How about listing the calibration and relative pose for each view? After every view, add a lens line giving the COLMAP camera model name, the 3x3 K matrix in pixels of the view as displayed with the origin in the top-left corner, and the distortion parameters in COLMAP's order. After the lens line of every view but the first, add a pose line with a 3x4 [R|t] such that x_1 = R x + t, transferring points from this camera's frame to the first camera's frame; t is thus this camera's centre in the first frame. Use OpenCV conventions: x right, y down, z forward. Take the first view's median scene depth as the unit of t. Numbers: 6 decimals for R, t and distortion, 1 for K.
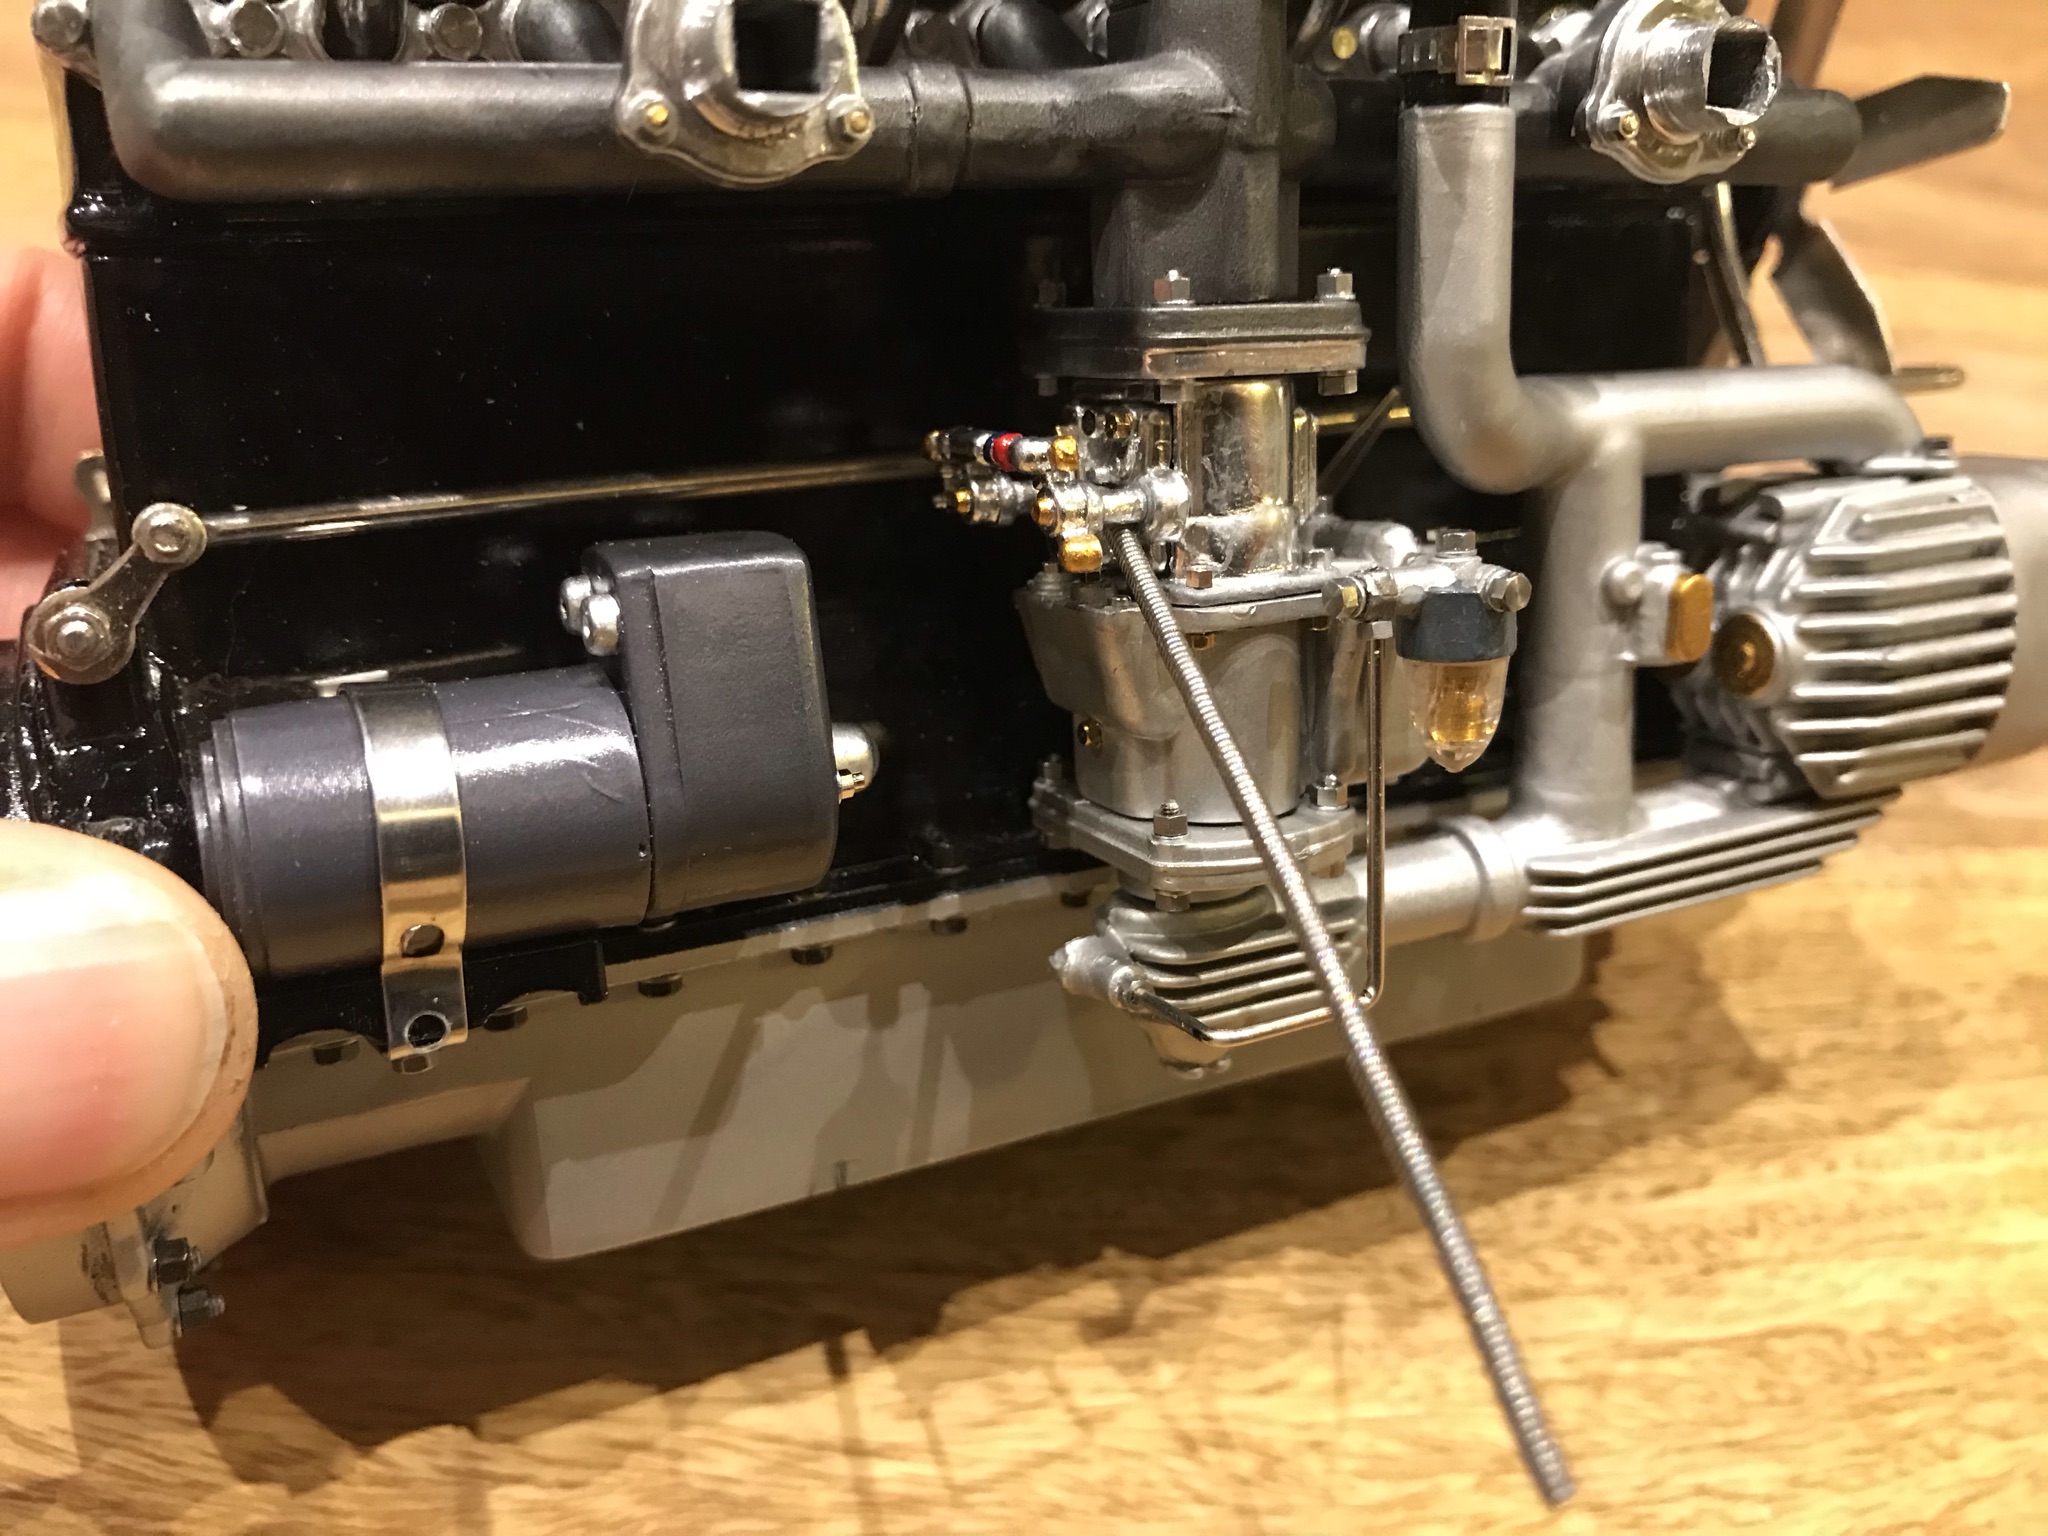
lens RADIAL K [[1747.7, 0, 1024.0], [0, 1747.7, 768.0], [0, 0, 1]] dist [-0.001451, -0.135992]
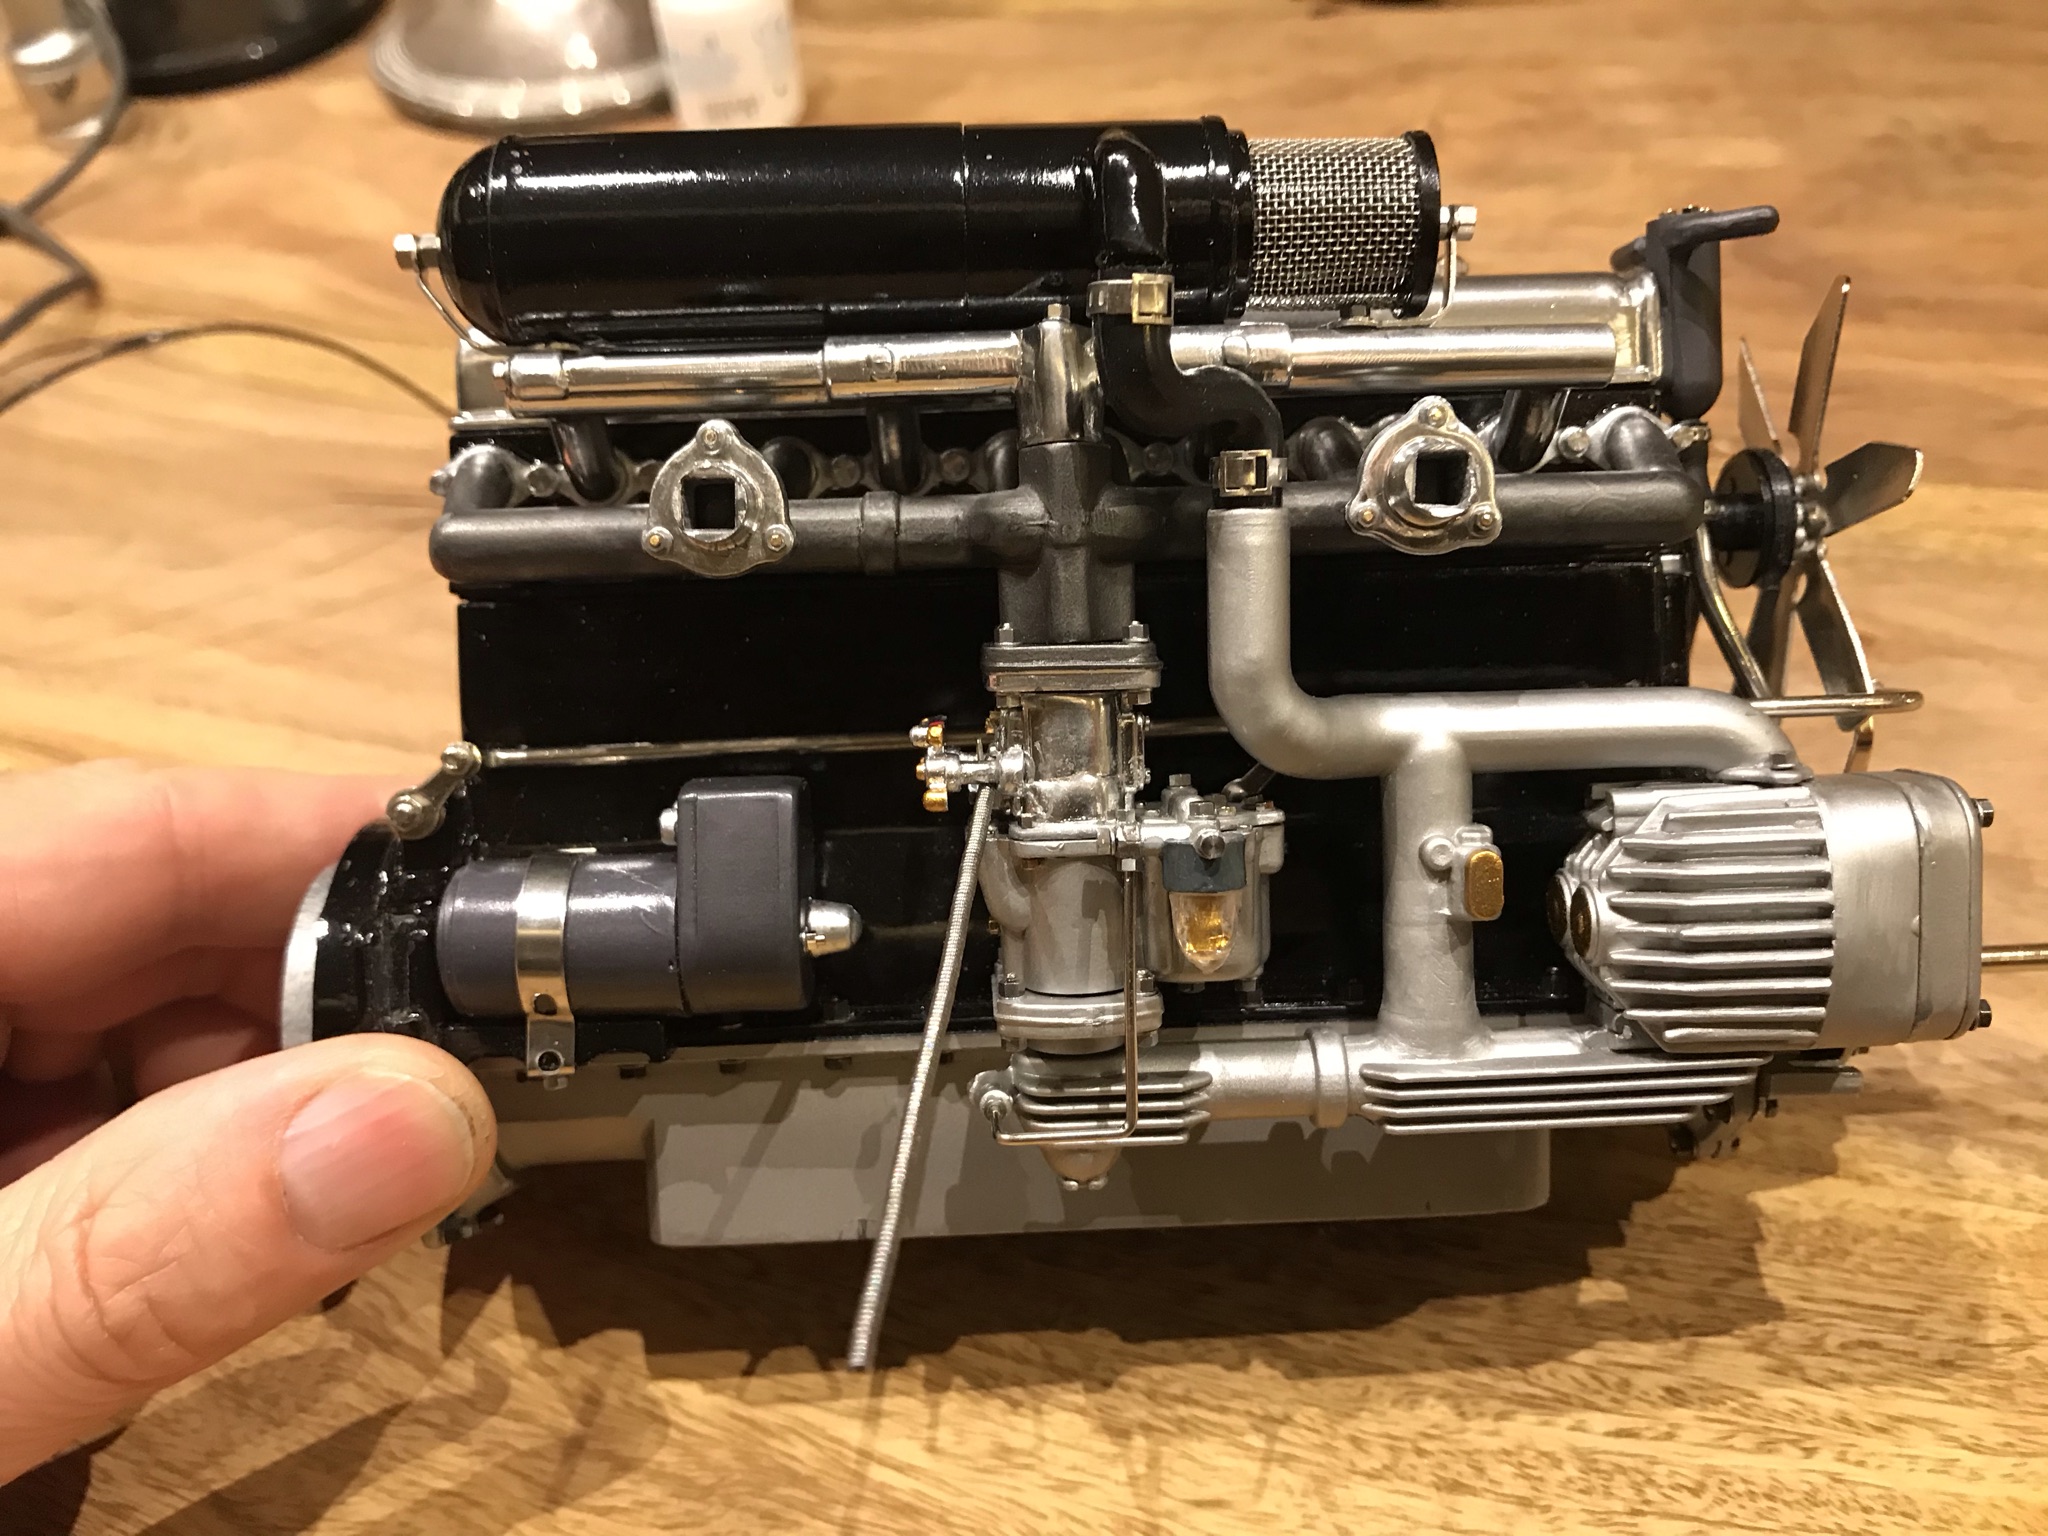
lens RADIAL K [[1720.4, 0, 1020.1], [0, 1720.4, 763.4], [0, 0, 1]] dist [-0.017297, 0.012410]
pose [[0.914308, 0.047026, -0.402281, 0.676000], [-0.110321, 0.984597, -0.135641, 0.041096], [0.389706, 0.168398, 0.905412, -0.336681]]
